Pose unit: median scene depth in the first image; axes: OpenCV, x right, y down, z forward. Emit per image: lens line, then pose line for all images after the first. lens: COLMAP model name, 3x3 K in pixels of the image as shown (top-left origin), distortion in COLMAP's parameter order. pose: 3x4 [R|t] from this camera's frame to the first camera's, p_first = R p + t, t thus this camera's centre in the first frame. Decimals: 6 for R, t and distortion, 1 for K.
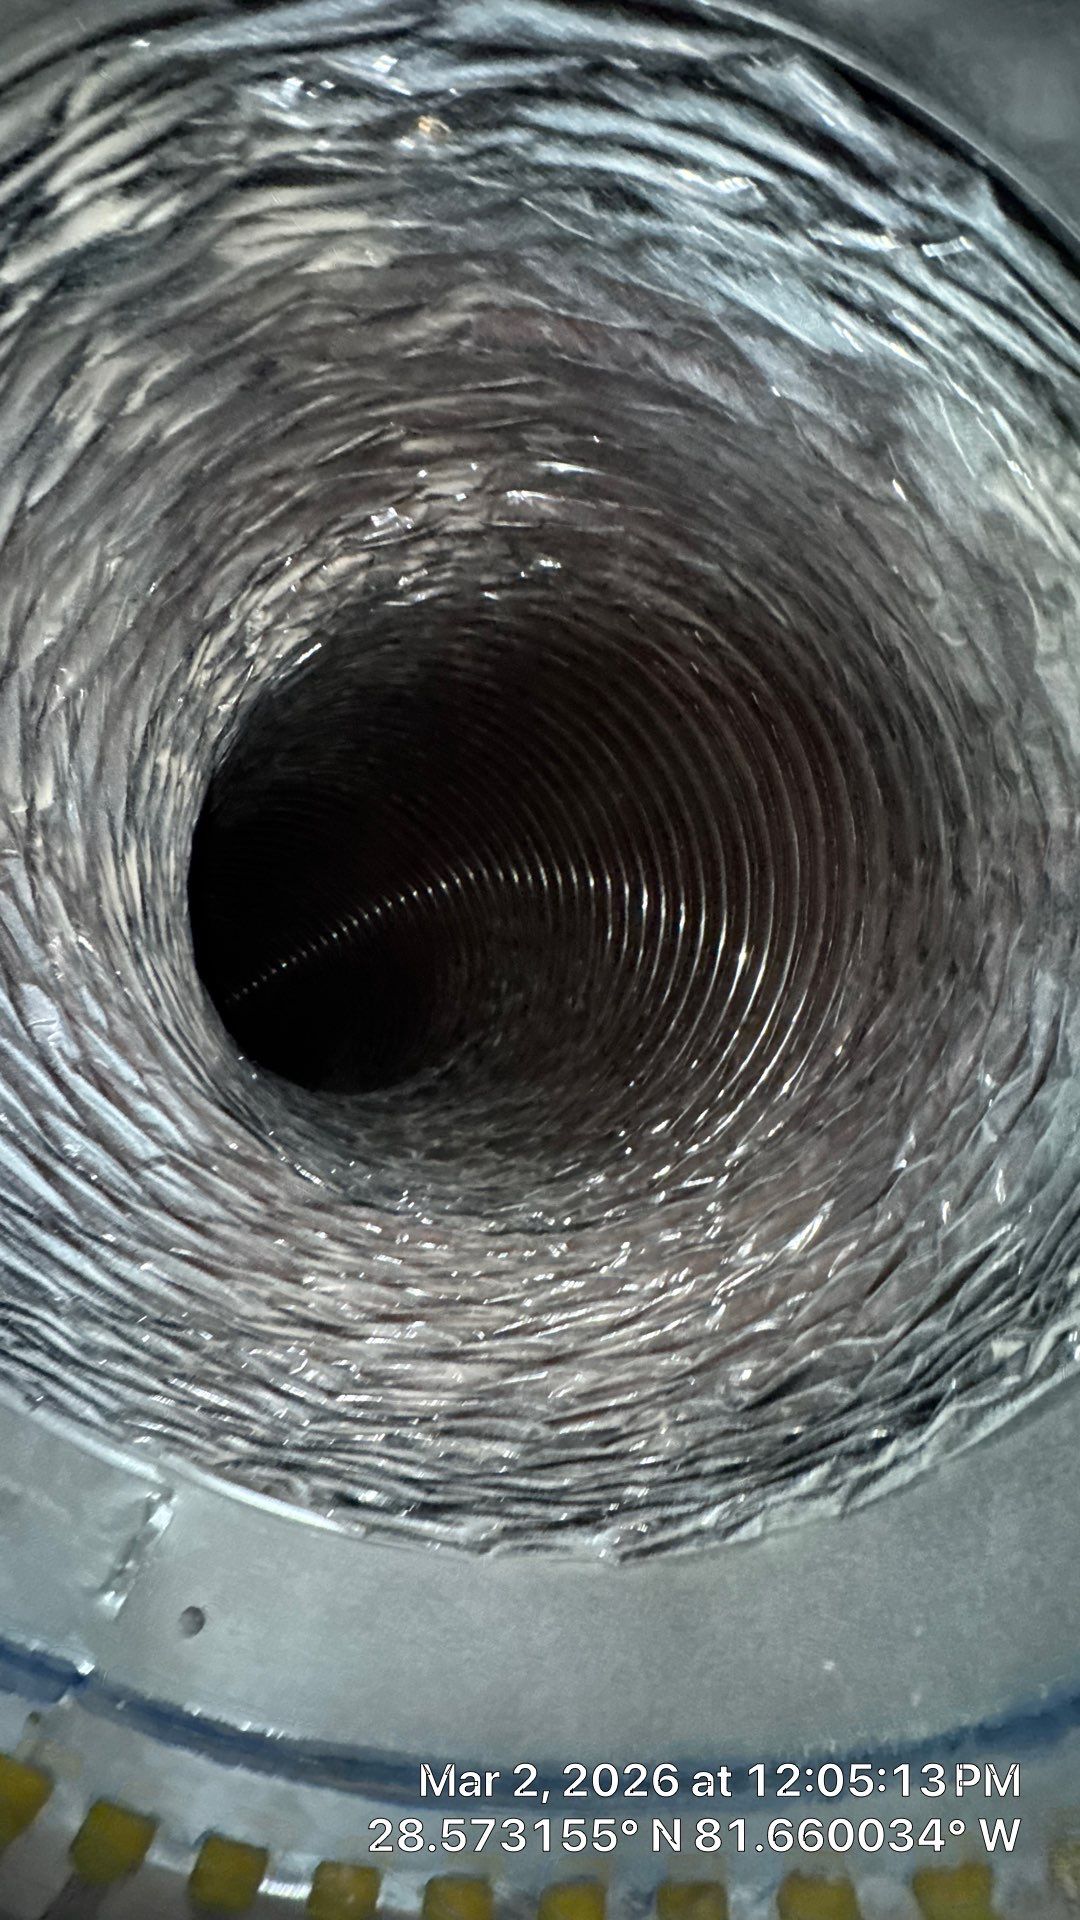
lens RADIAL K [[770.1, 0, 545.8], [0, 770.1, 961.7], [0, 0, 1]] dist [-0.007438, 0.001523]
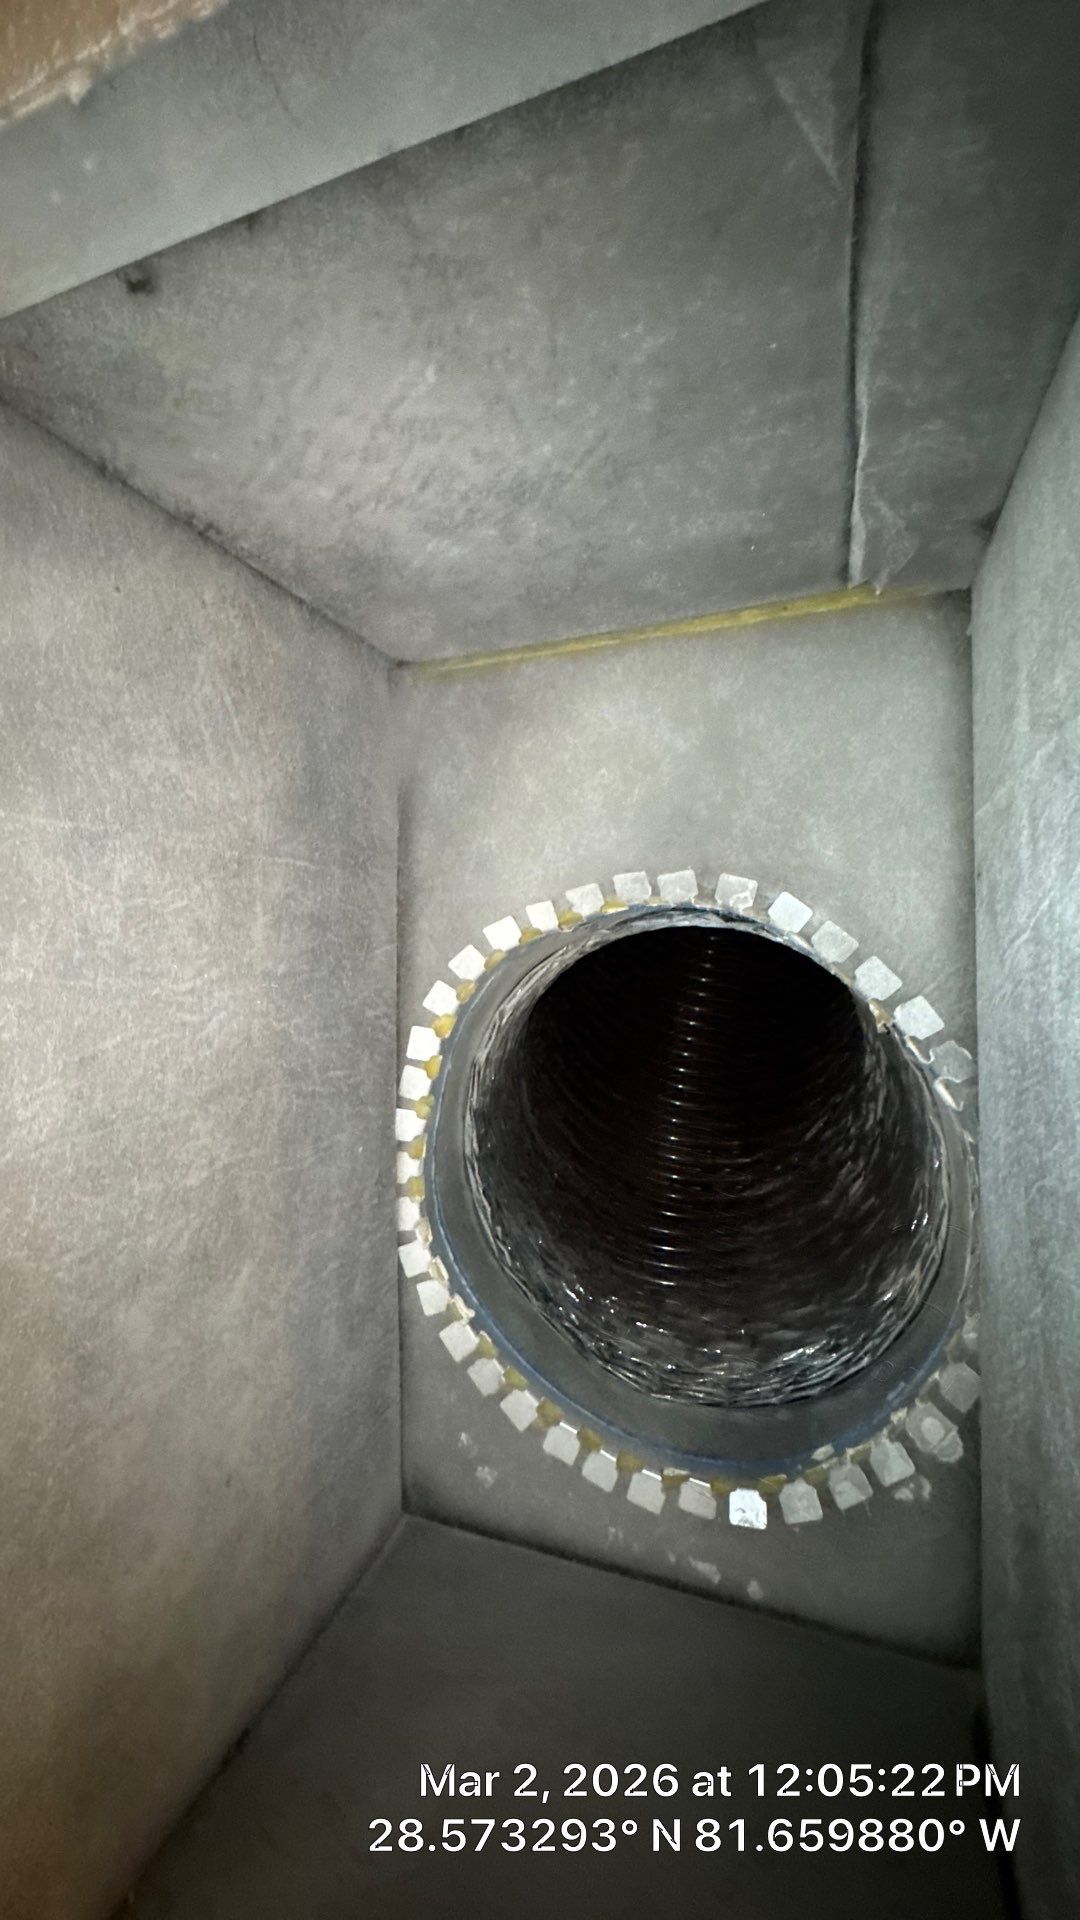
lens RADIAL K [[770.1, 0, 537.6], [0, 770.1, 950.4], [0, 0, 1]] dist [-0.007438, 0.001523]
pose [[-0.555309, 0.768636, 0.317538, -0.953611], [-0.831228, -0.525047, -0.182715, 1.092471], [0.026281, -0.365410, 0.930476, -1.041955]]
